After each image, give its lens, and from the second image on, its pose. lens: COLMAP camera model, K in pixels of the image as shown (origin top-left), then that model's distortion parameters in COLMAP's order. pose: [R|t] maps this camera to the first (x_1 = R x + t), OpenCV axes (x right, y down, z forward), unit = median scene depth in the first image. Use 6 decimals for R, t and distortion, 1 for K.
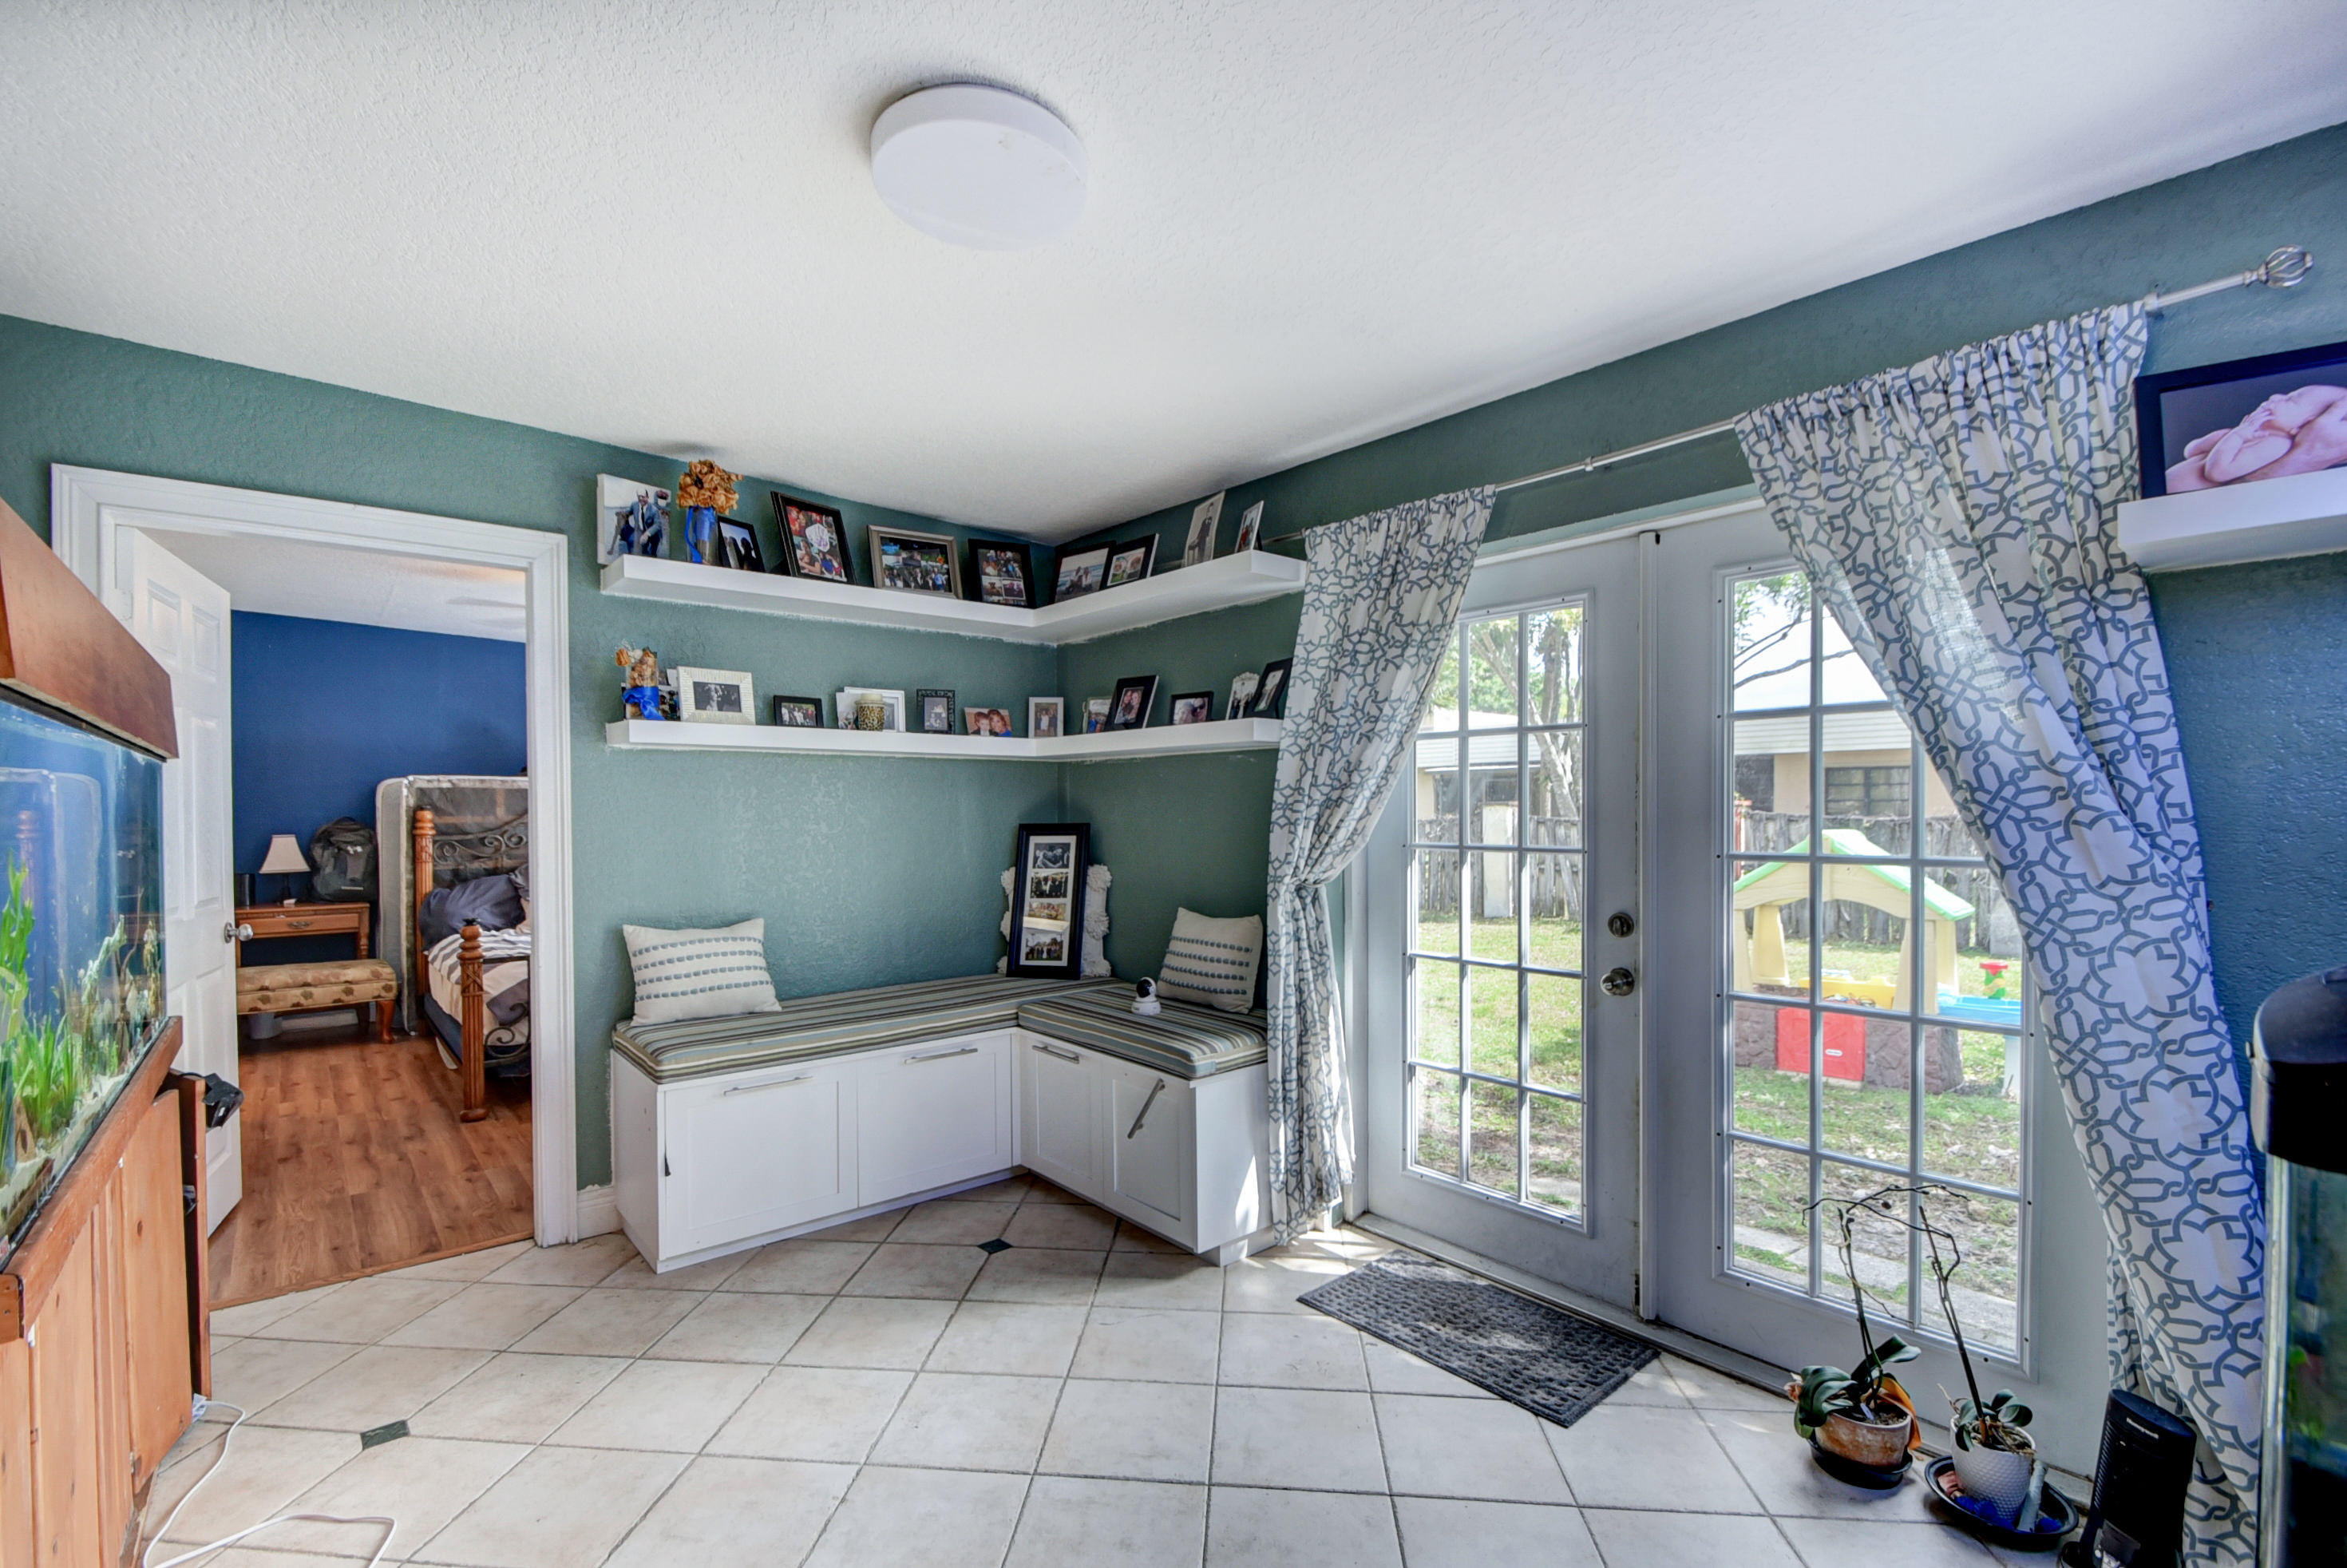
lens RADIAL K [[1034.8, 0, 1163.4], [0, 1034.8, 825.3], [0, 0, 1]] dist [0.000243, -0.004597]
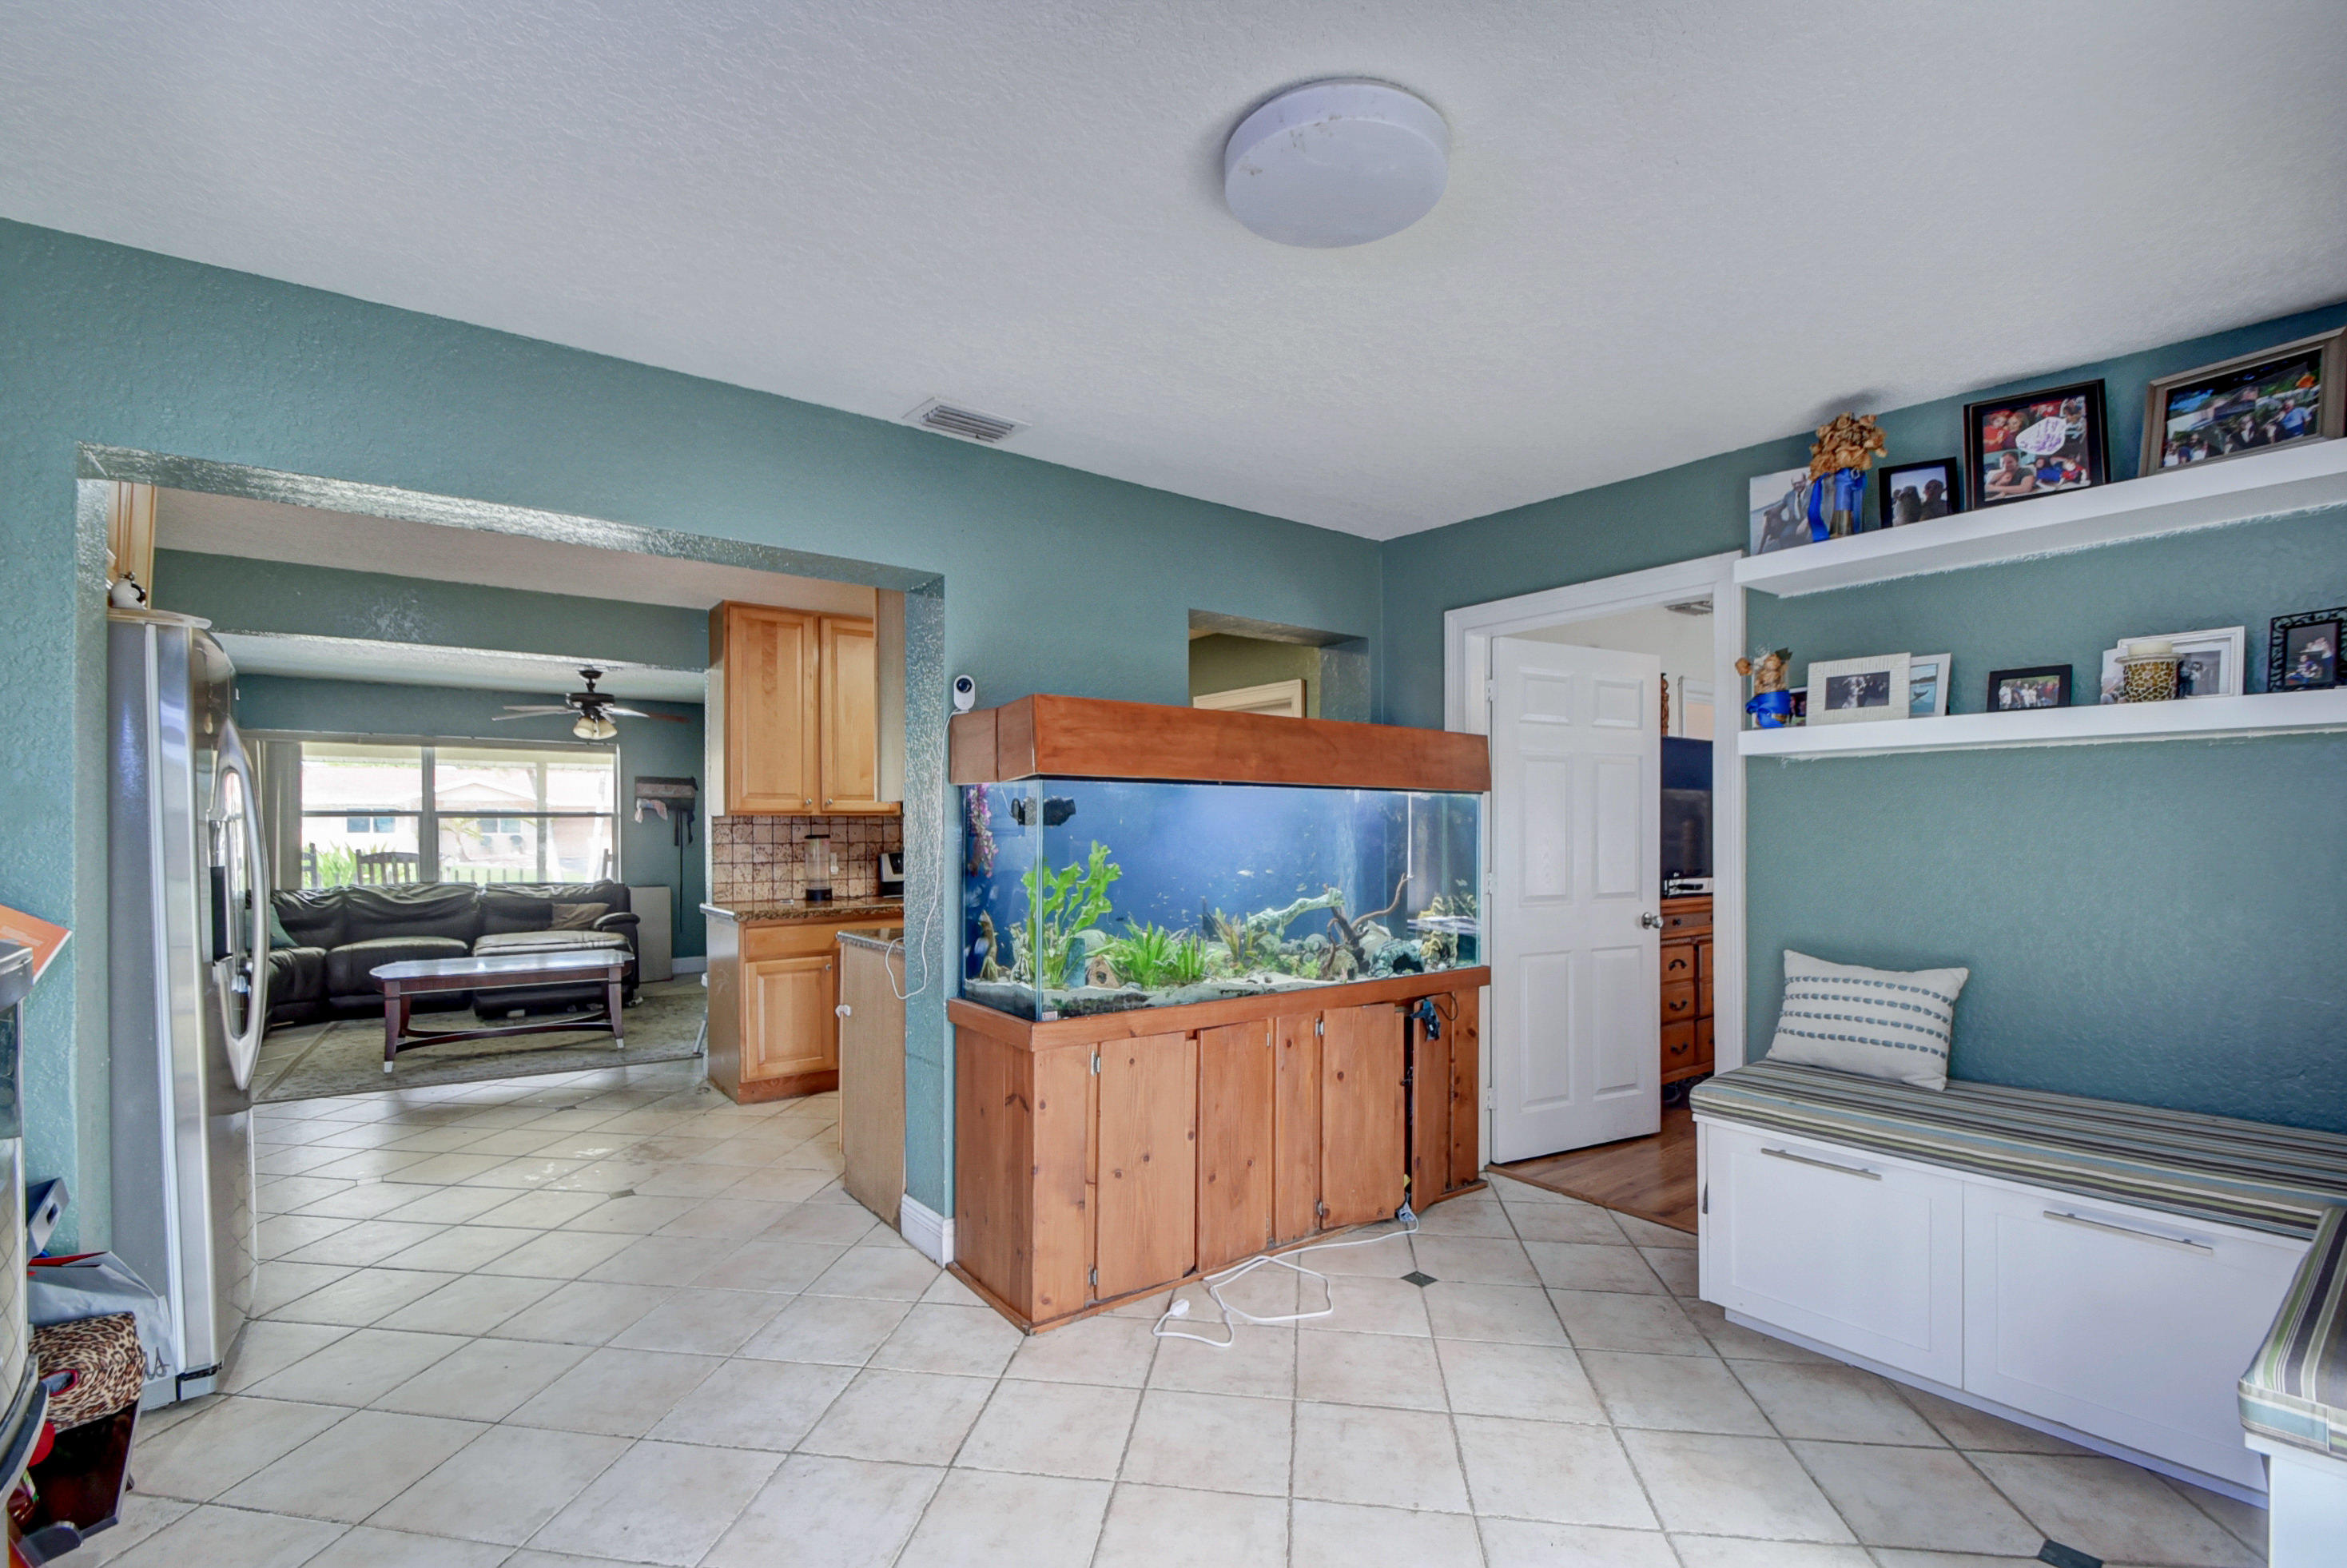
lens RADIAL K [[1037.1, 0, 1163.2], [0, 1037.1, 825.4], [0, 0, 1]] dist [0.016328, -0.018860]
pose [[-0.052666, 0.002029, -0.998610, 0.444083], [-0.012759, 0.999915, 0.002705, -0.010824], [0.998531, 0.012883, -0.052636, 0.493227]]
